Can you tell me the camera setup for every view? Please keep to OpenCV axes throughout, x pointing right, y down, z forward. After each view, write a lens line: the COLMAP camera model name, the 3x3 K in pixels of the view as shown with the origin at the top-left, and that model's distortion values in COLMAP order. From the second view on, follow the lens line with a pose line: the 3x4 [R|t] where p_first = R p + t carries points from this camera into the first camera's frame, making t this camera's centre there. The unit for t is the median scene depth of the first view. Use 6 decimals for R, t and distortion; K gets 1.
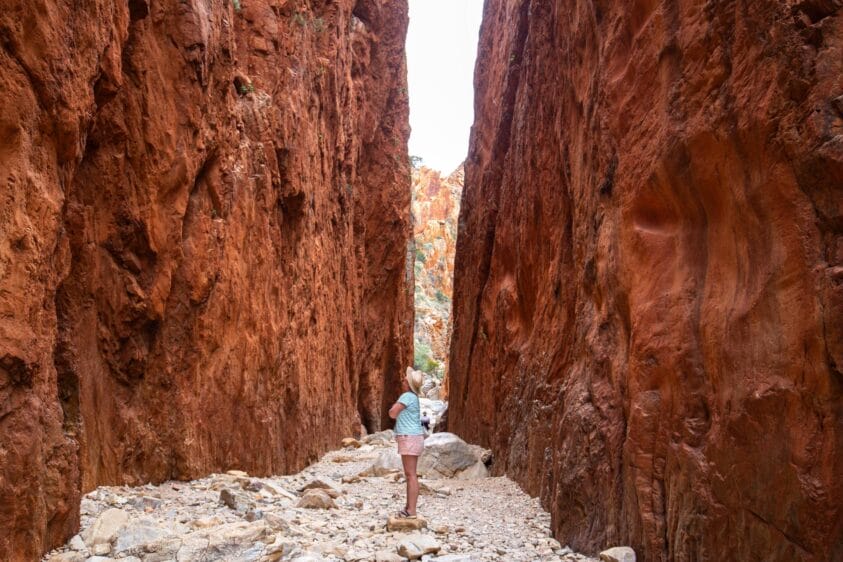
lens RADIAL K [[510.3, 0, 421.5], [0, 510.3, 281.0], [0, 0, 1]] dist [-0.005227, -0.000937]
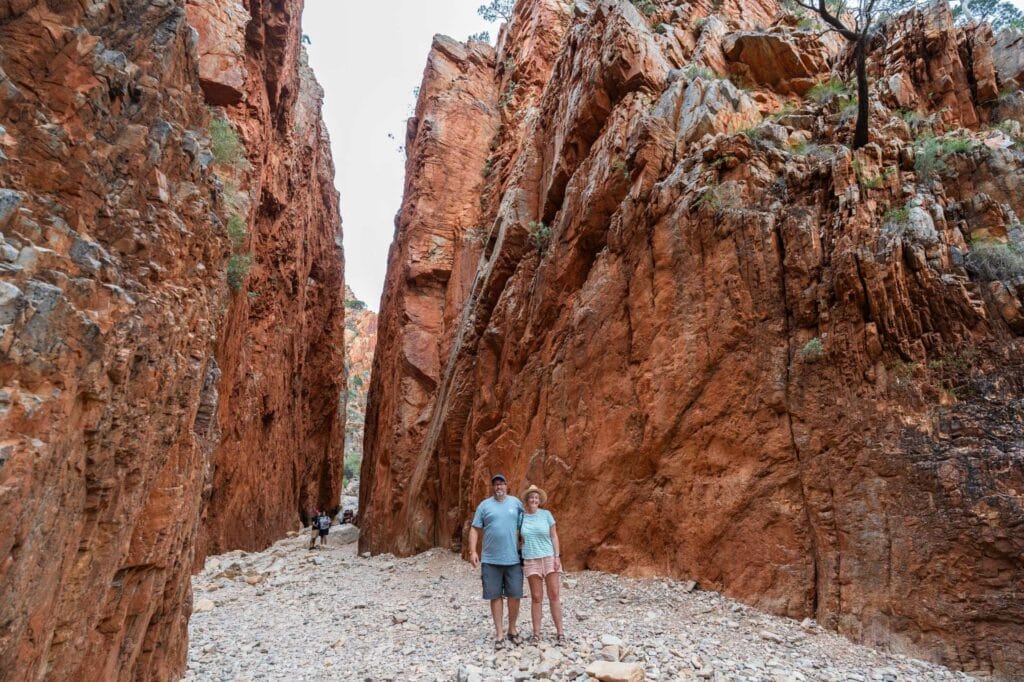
lens RADIAL K [[459.1, 0, 519.6], [0, 459.1, 323.1], [0, 0, 1]] dist [-0.001951, -0.000146]
pose [[0.953053, 0.038501, 0.300345, 0.085267], [-0.006782, 0.994349, -0.105945, -0.195745], [-0.302726, 0.098934, 0.947929, -0.651181]]
